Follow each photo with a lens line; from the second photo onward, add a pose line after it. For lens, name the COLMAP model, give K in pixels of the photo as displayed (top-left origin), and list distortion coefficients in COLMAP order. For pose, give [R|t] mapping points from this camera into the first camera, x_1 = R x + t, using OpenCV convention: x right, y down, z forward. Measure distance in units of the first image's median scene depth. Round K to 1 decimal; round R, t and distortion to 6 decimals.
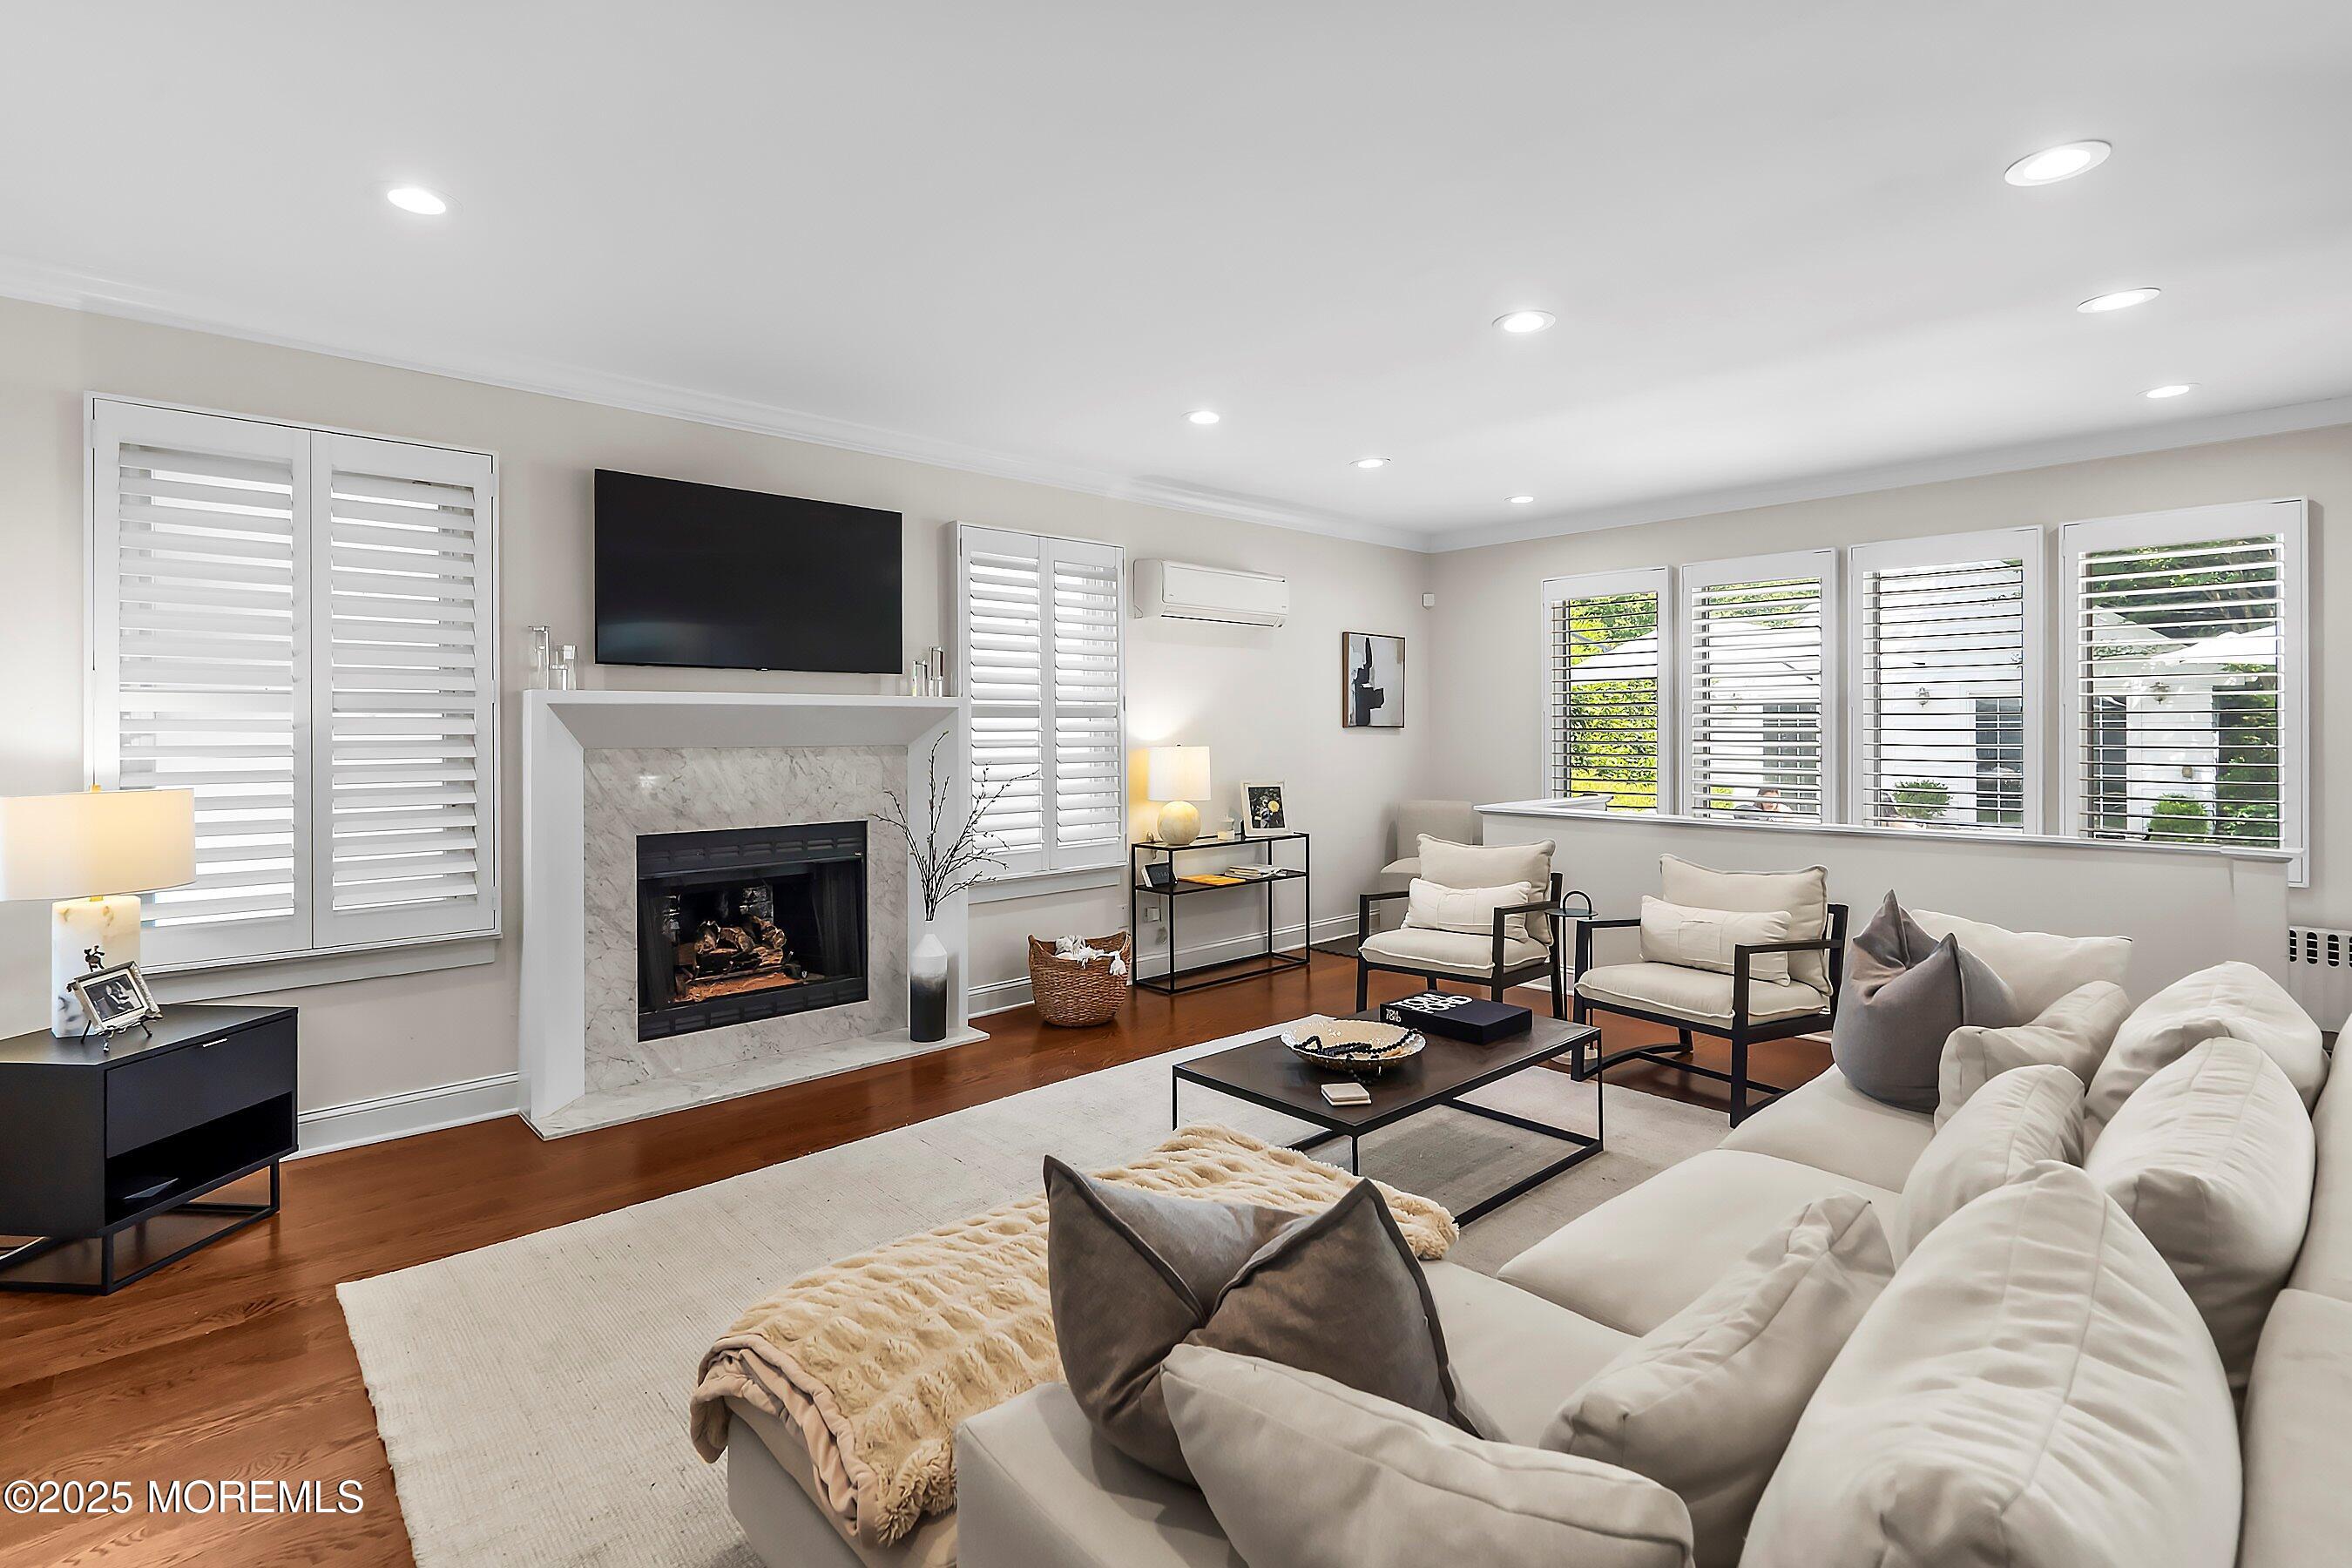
lens RADIAL K [[1088.4, 0, 1161.4], [0, 1088.4, 726.2], [0, 0, 1]] dist [0.000018, -0.000046]
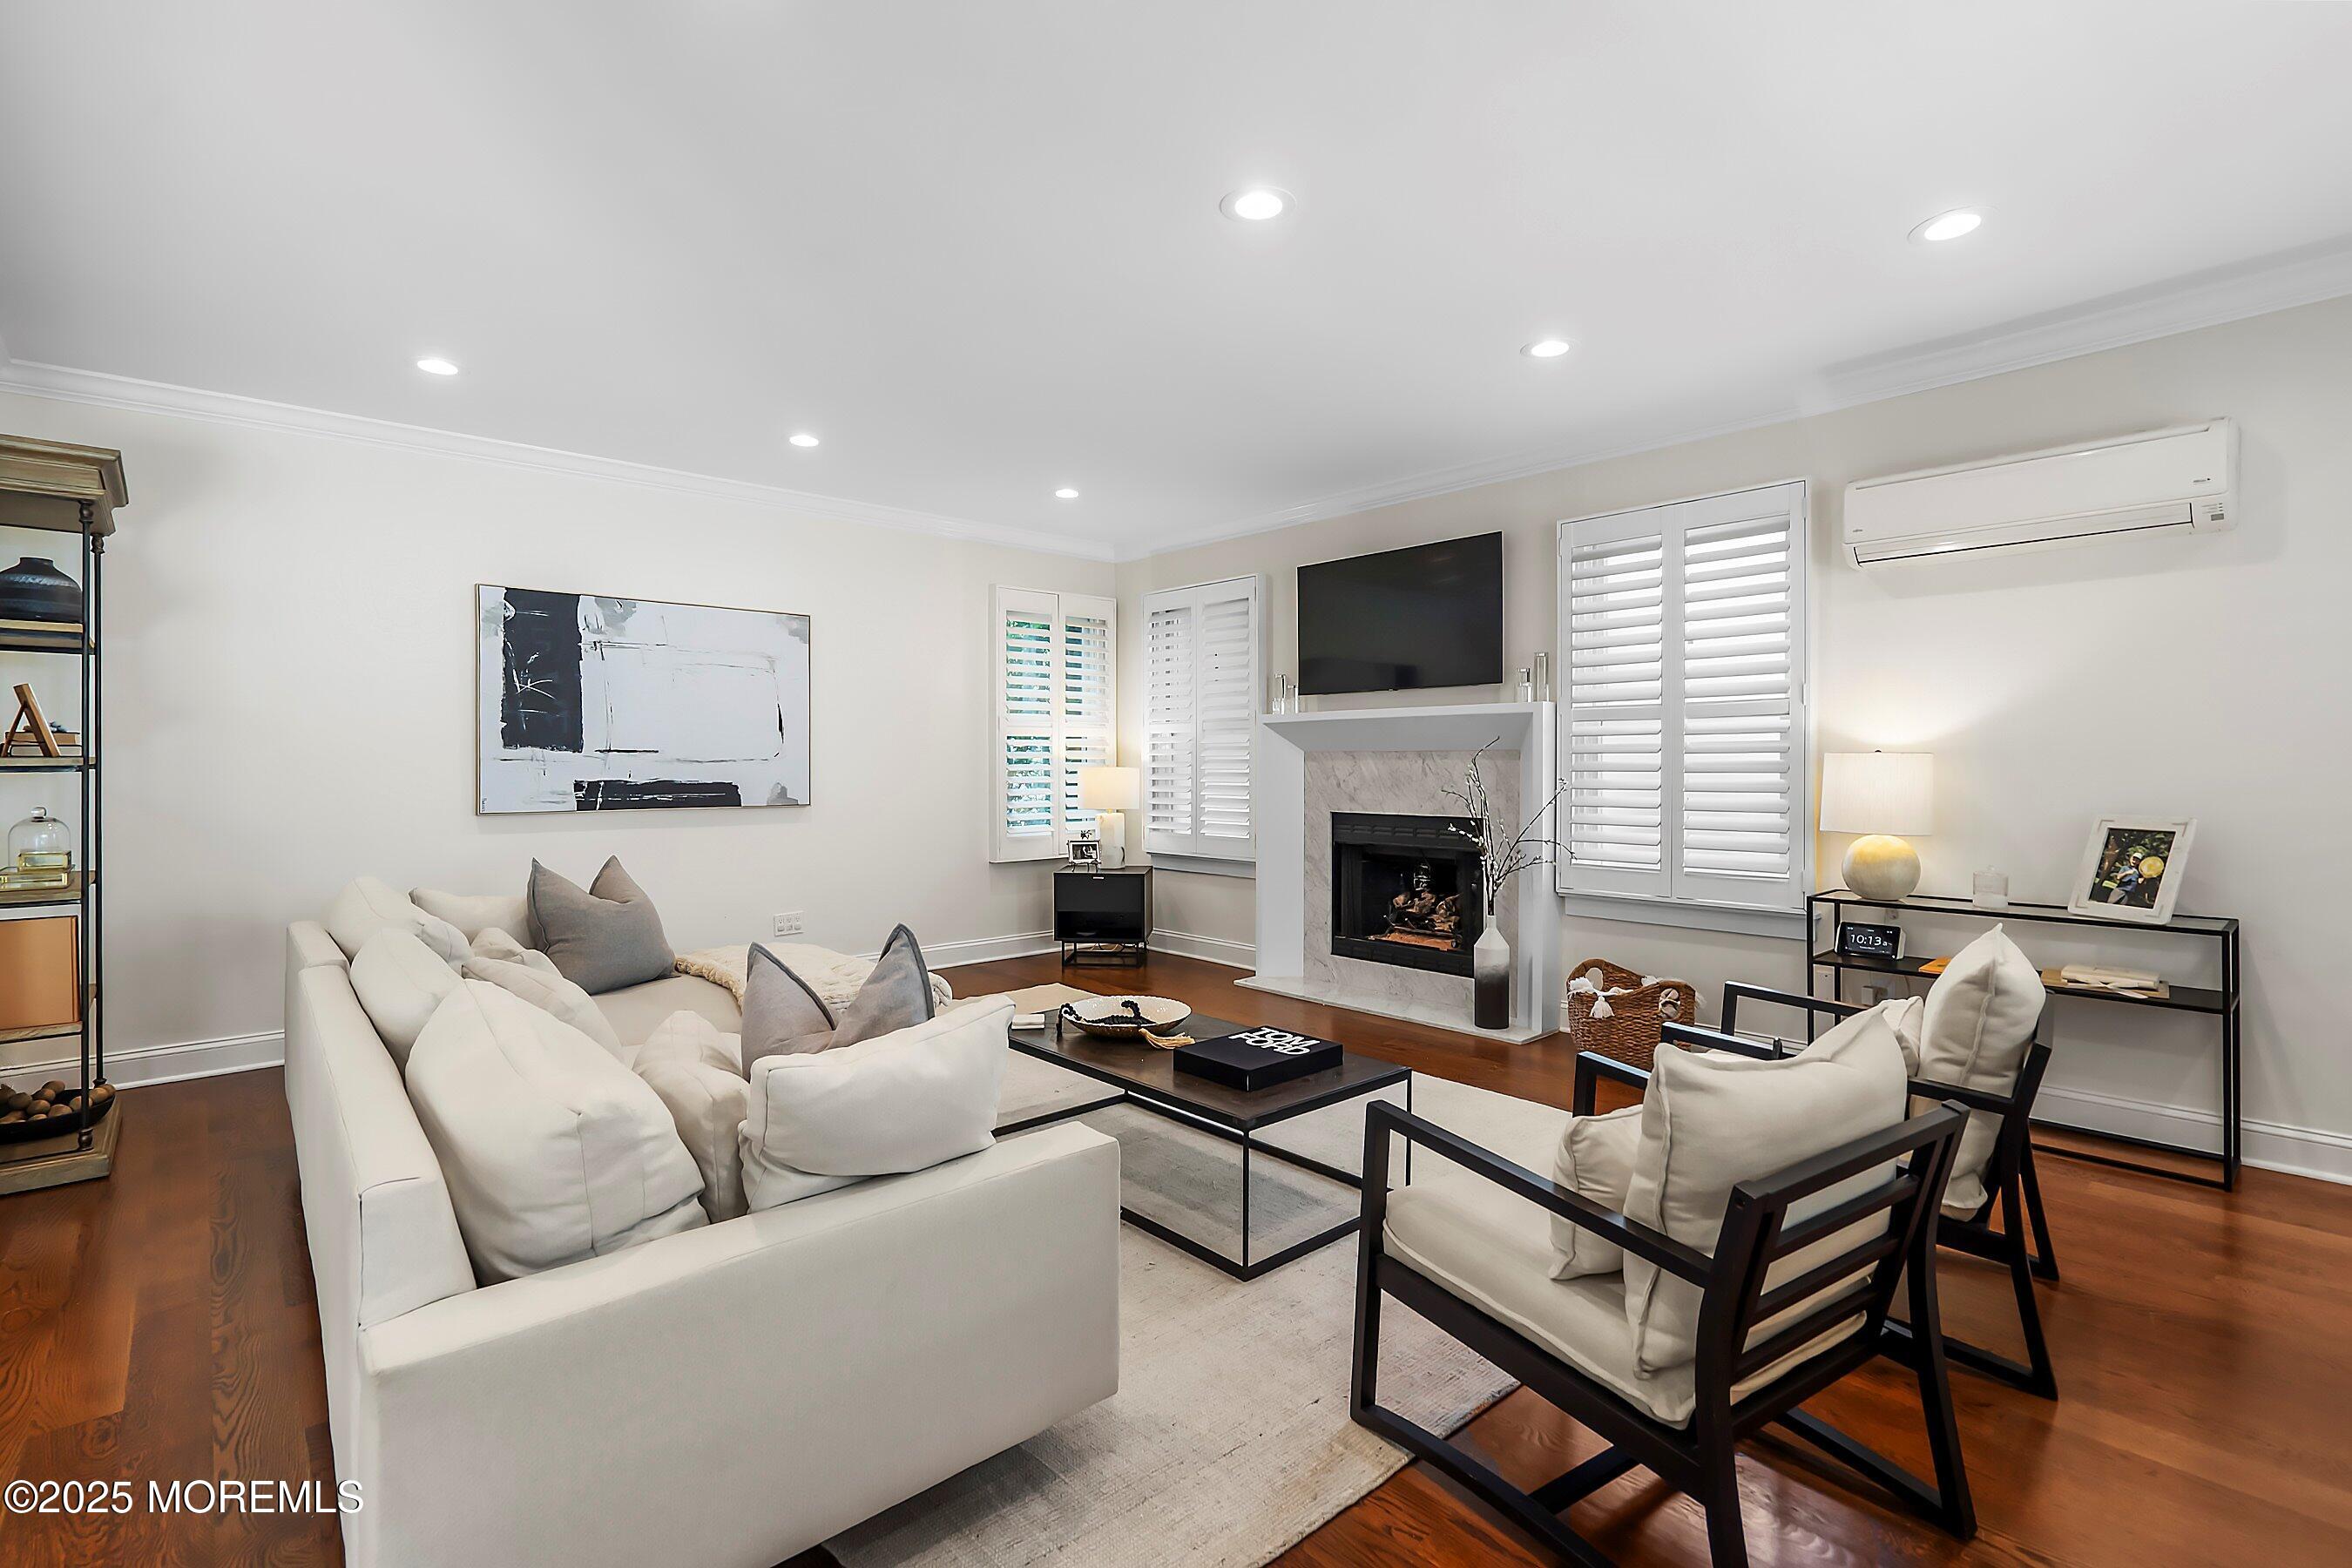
lens RADIAL K [[1085.1, 0, 1173.1], [0, 1085.1, 759.2], [0, 0, 1]] dist [0.000860, 0.000088]
pose [[0.001056, 0.005823, -0.999982, 0.848596], [0.010221, 0.999931, 0.005833, 0.017538], [0.999947, -0.010227, 0.000997, 0.698918]]
